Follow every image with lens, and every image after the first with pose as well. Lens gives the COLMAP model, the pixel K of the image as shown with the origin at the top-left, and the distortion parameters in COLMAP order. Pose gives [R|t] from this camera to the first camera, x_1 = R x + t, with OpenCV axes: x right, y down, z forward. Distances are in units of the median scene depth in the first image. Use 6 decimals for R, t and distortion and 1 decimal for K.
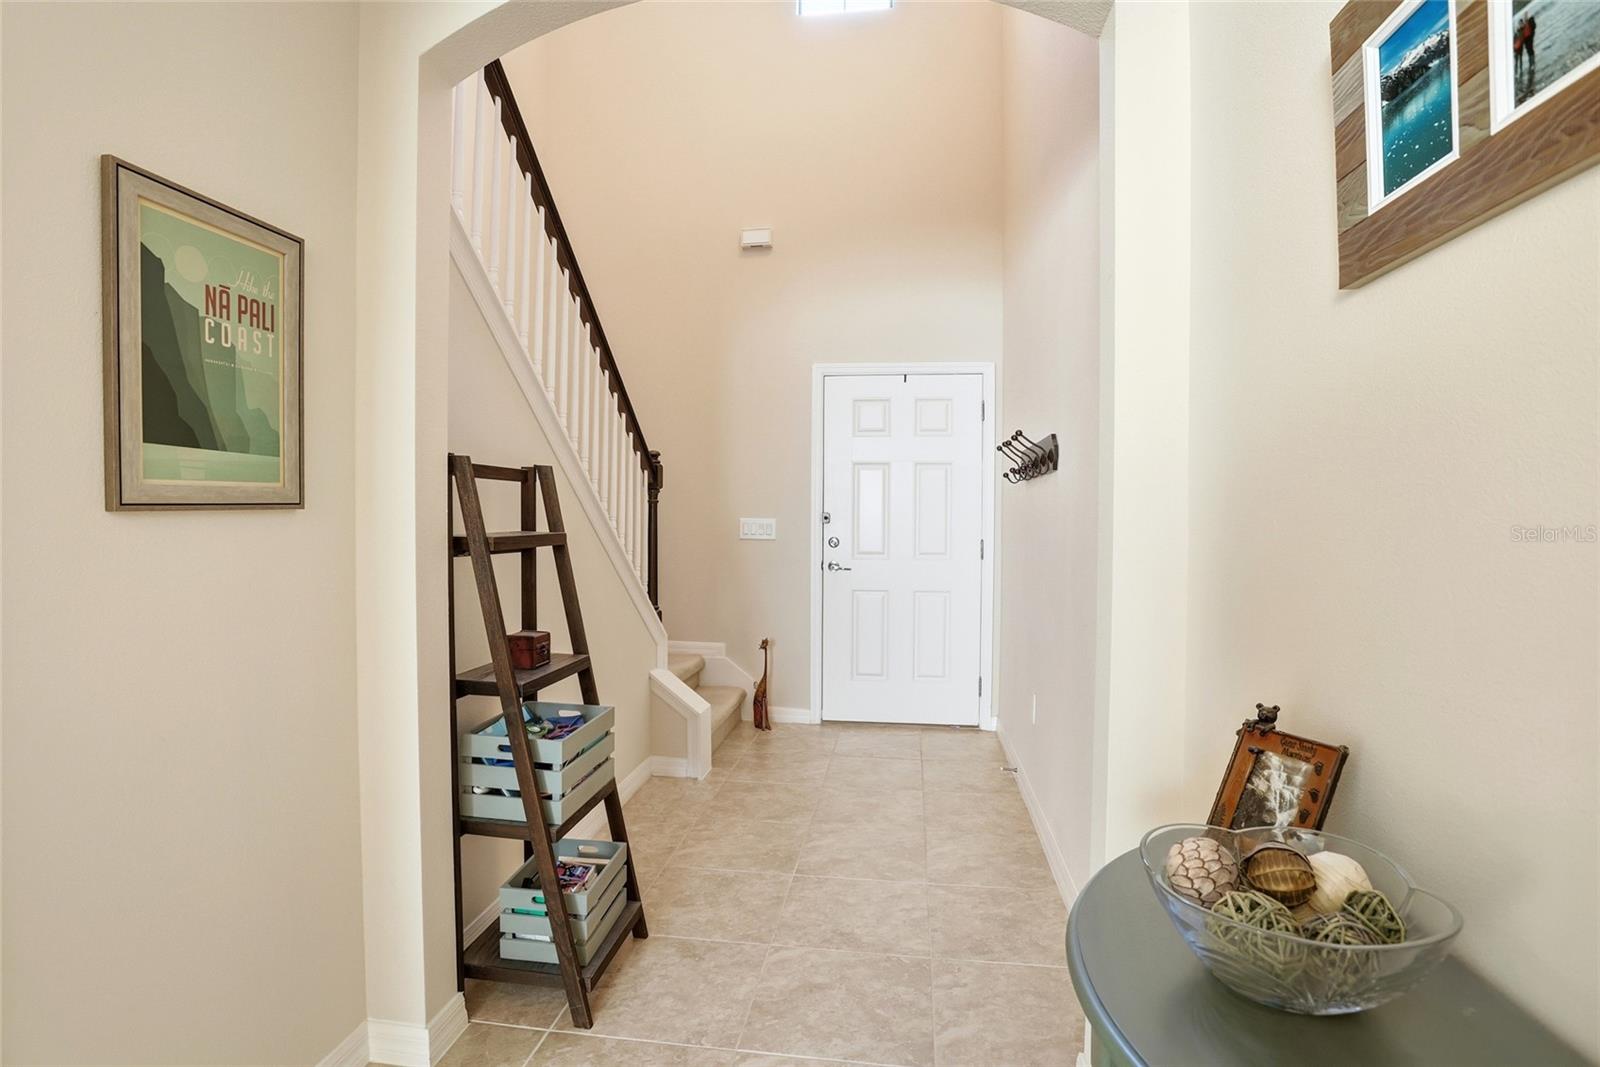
lens RADIAL K [[773.7, 0, 800.3], [0, 773.7, 521.1], [0, 0, 1]] dist [-0.045507, 0.007370]
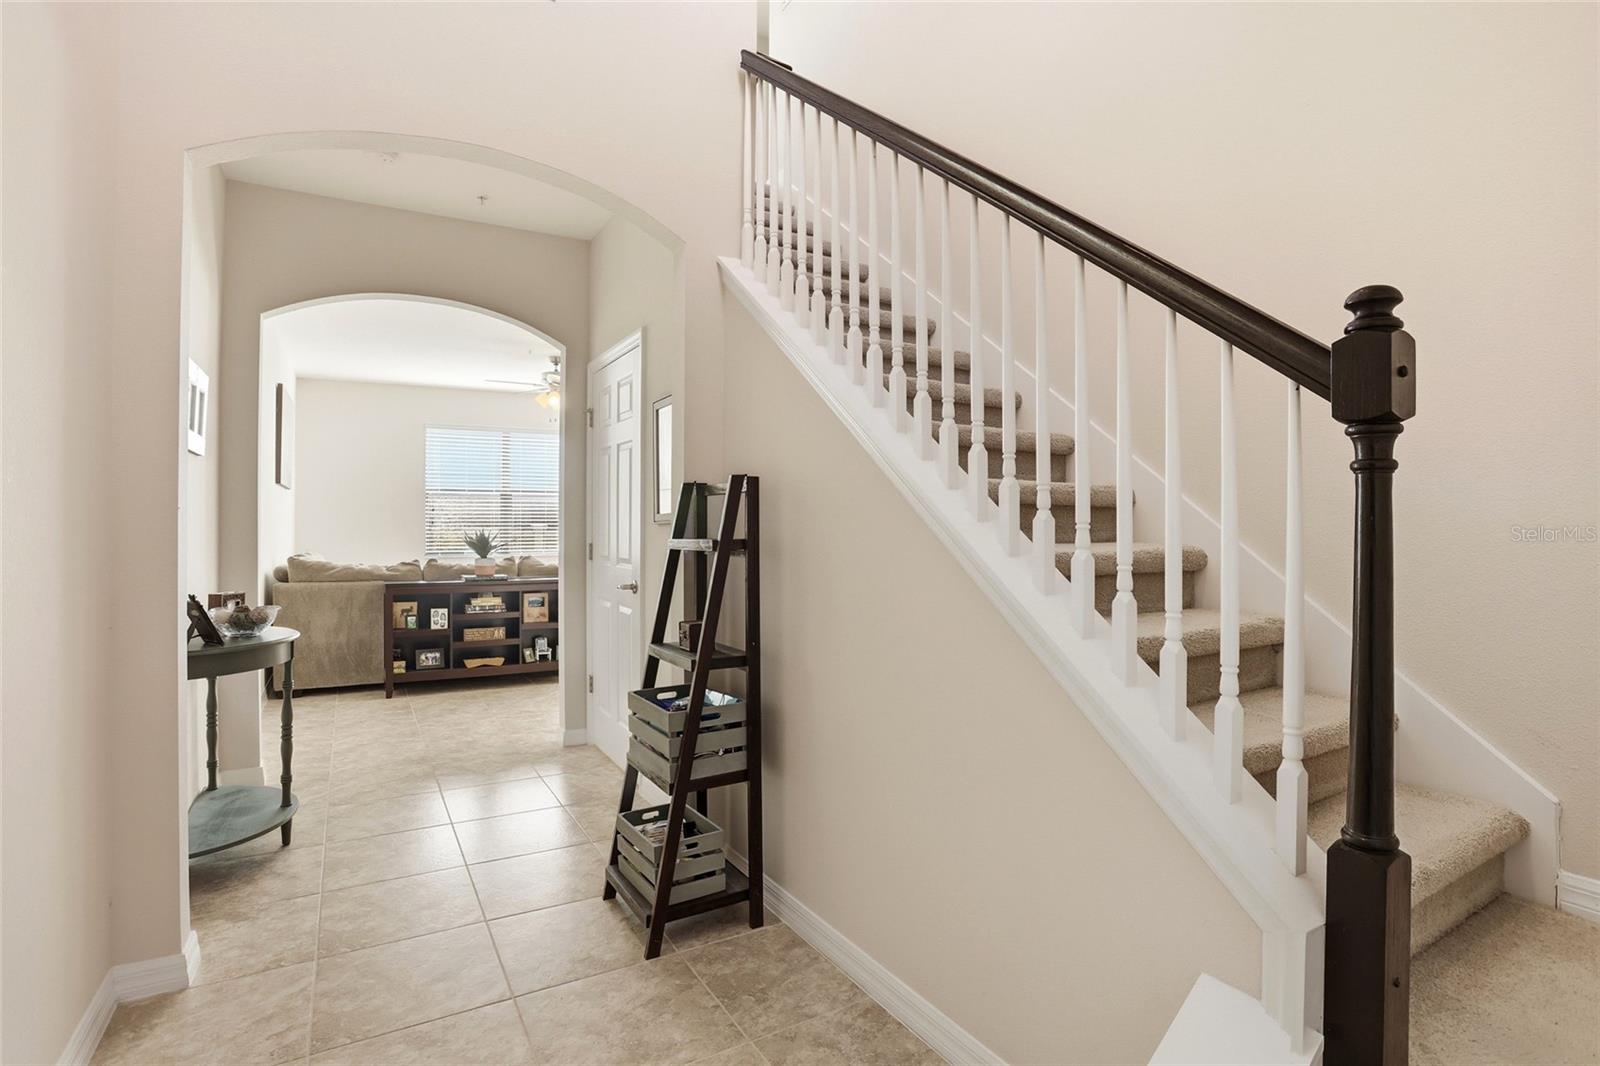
lens RADIAL K [[773.7, 0, 806.6], [0, 773.7, 530.5], [0, 0, 1]] dist [-0.045507, 0.007370]
pose [[-0.781772, -0.016973, -0.623333, 0.247287], [-0.020965, 0.999780, -0.000930, -0.002167], [0.623212, 0.012341, -0.781956, 1.840899]]
